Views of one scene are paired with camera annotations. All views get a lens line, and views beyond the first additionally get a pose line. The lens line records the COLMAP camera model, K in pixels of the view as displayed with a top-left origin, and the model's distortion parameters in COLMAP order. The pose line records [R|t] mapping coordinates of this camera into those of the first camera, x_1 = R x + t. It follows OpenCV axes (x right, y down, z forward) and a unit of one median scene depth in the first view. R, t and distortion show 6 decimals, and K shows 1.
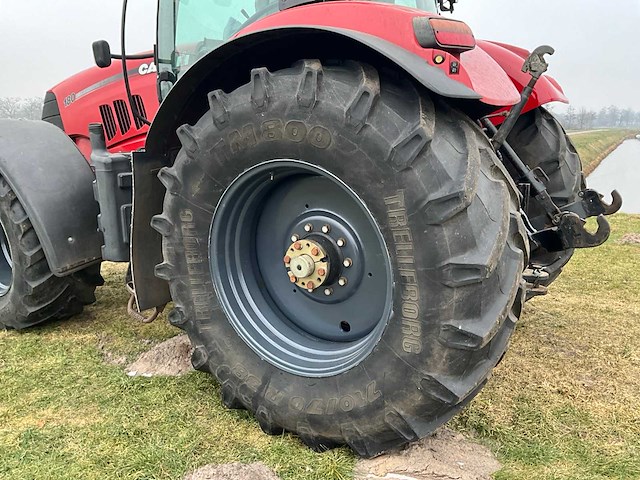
lens RADIAL K [[522.8, 0, 316.4], [0, 522.8, 242.0], [0, 0, 1]] dist [0.078023, -0.143149]
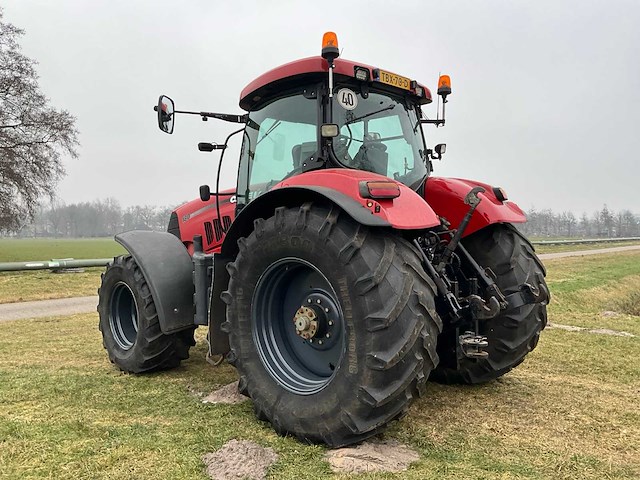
lens RADIAL K [[522.8, 0, 316.4], [0, 522.8, 242.0], [0, 0, 1]] dist [0.078023, -0.143149]
pose [[0.979718, 0.009070, -0.200178, 0.319061], [-0.047598, 0.980917, -0.188512, 0.097254], [0.194648, 0.194216, 0.961453, -0.566239]]
